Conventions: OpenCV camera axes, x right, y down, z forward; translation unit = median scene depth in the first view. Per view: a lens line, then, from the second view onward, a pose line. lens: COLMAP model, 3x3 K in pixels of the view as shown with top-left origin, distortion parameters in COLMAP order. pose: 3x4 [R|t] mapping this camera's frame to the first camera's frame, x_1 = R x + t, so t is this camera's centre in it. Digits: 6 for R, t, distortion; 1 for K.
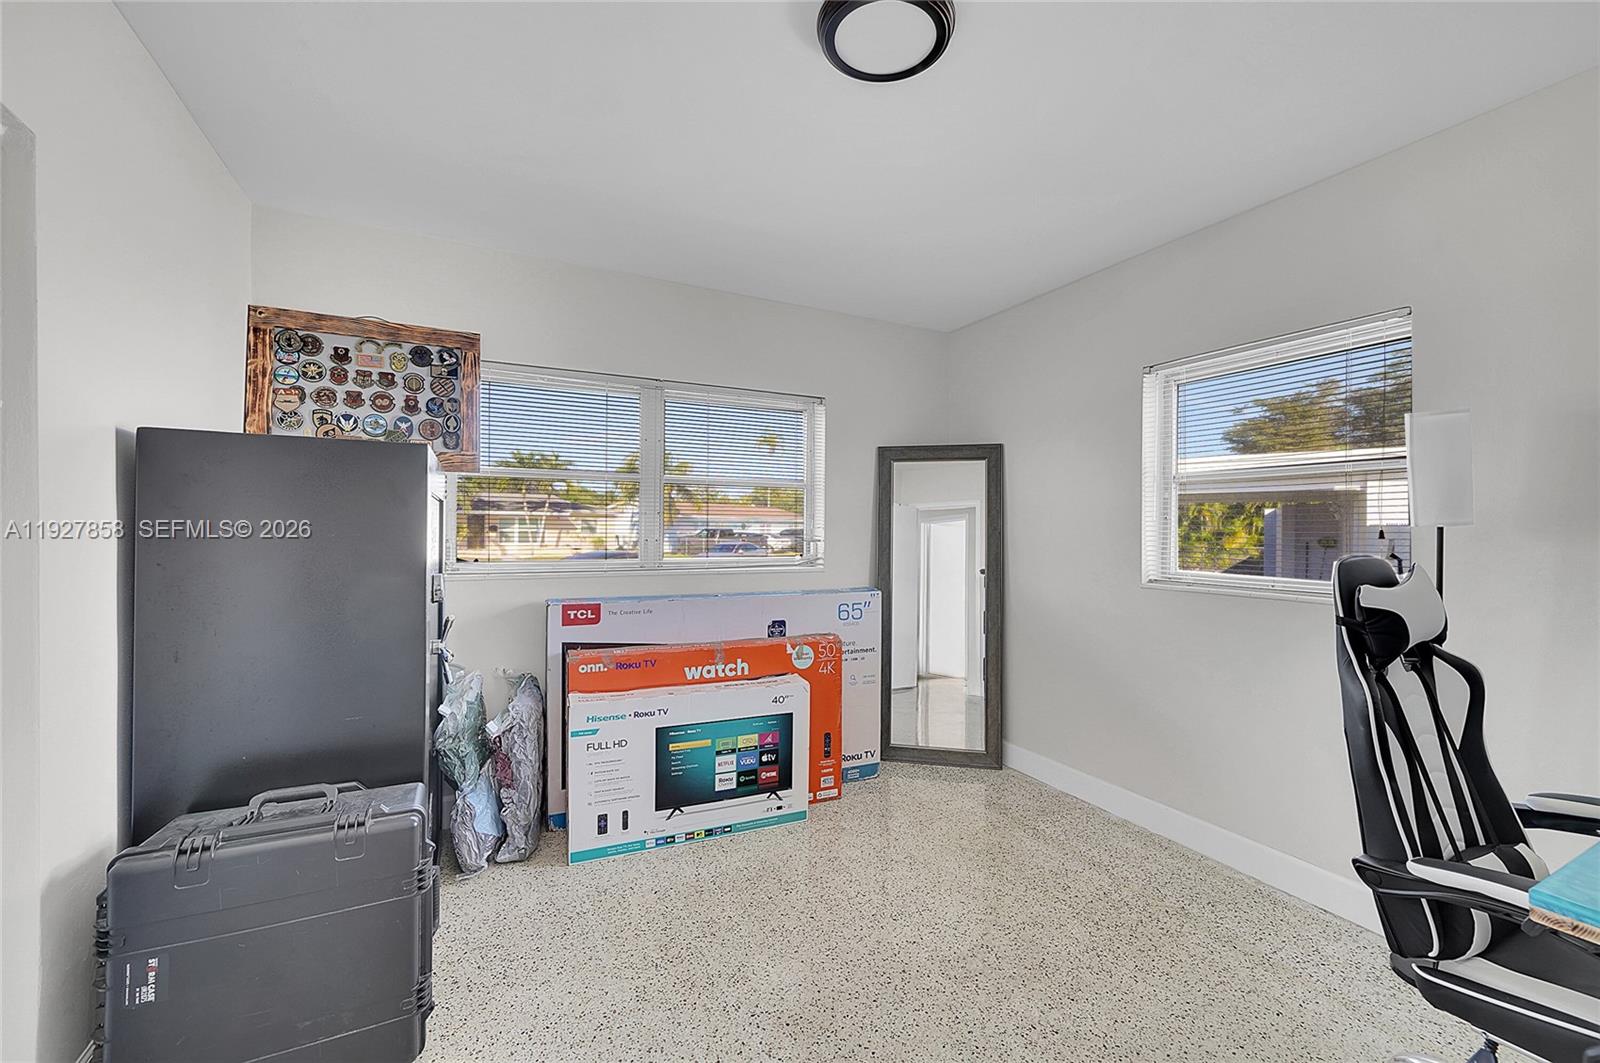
lens RADIAL K [[705.6, 0, 800.0], [0, 705.6, 531.5], [0, 0, 1]] dist [0.000042, -0.000010]
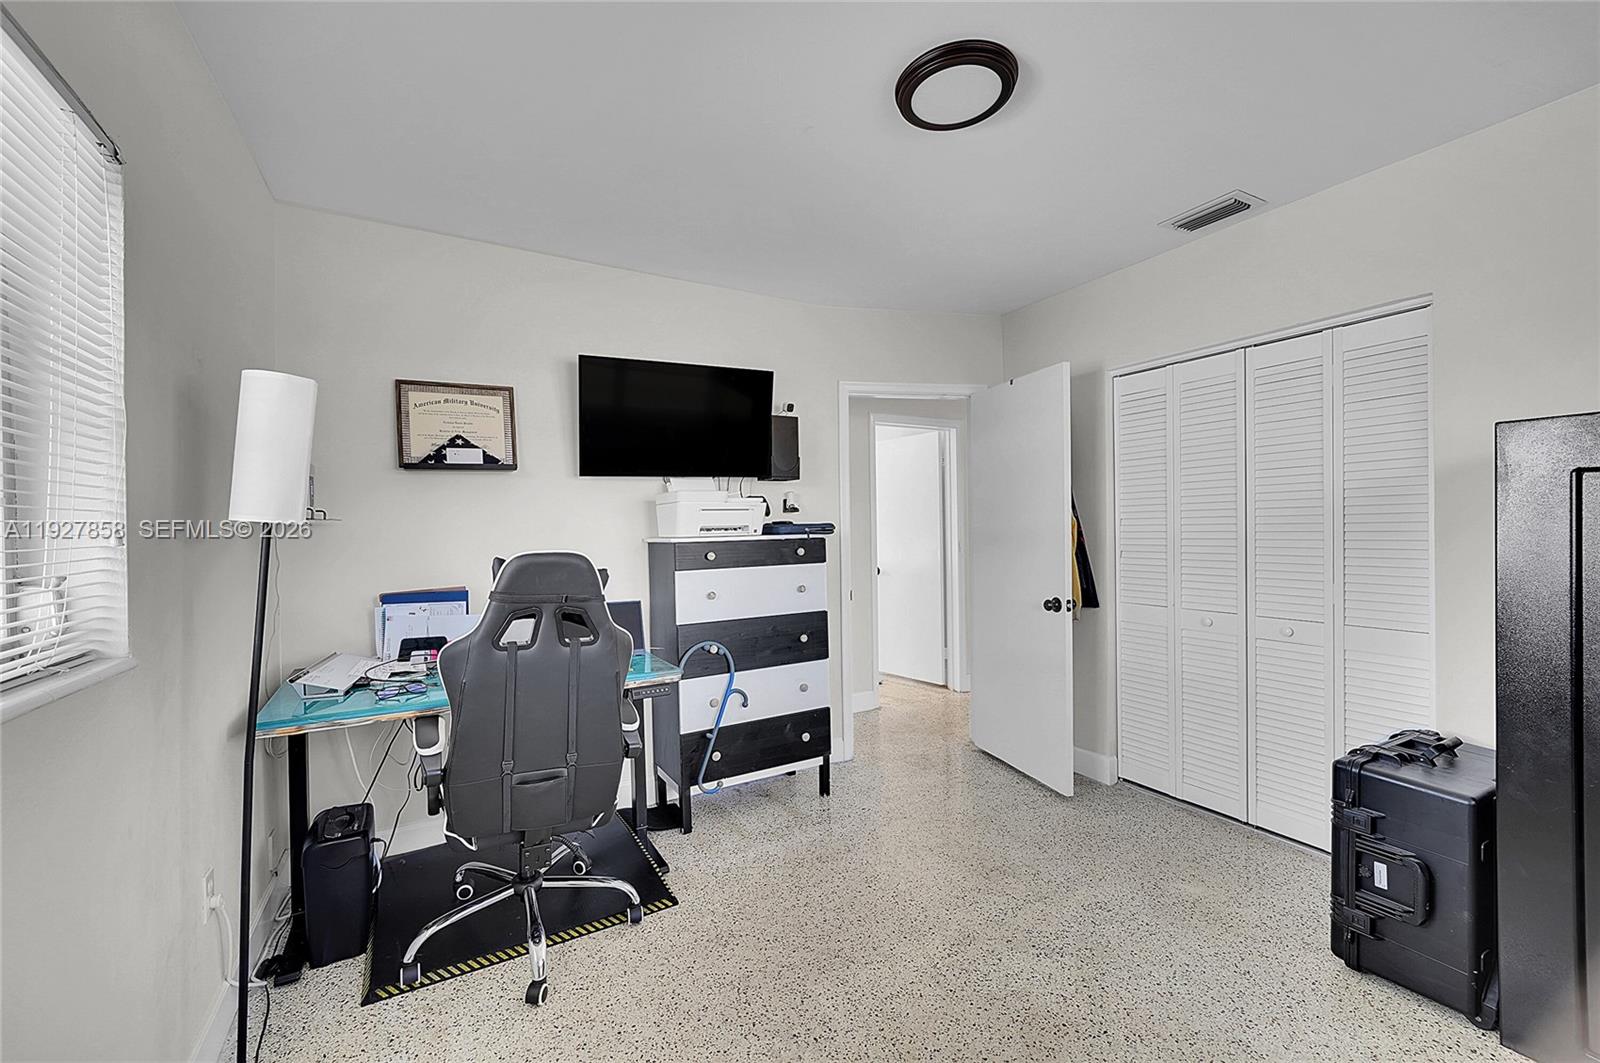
lens RADIAL K [[705.6, 0, 800.0], [0, 705.6, 531.5], [0, 0, 1]] dist [0.000042, -0.000010]
pose [[-0.999129, 0.008022, -0.040954, 0.393015], [0.007631, 0.999924, 0.009703, -0.006411], [0.041029, 0.009382, -0.999114, 1.993287]]
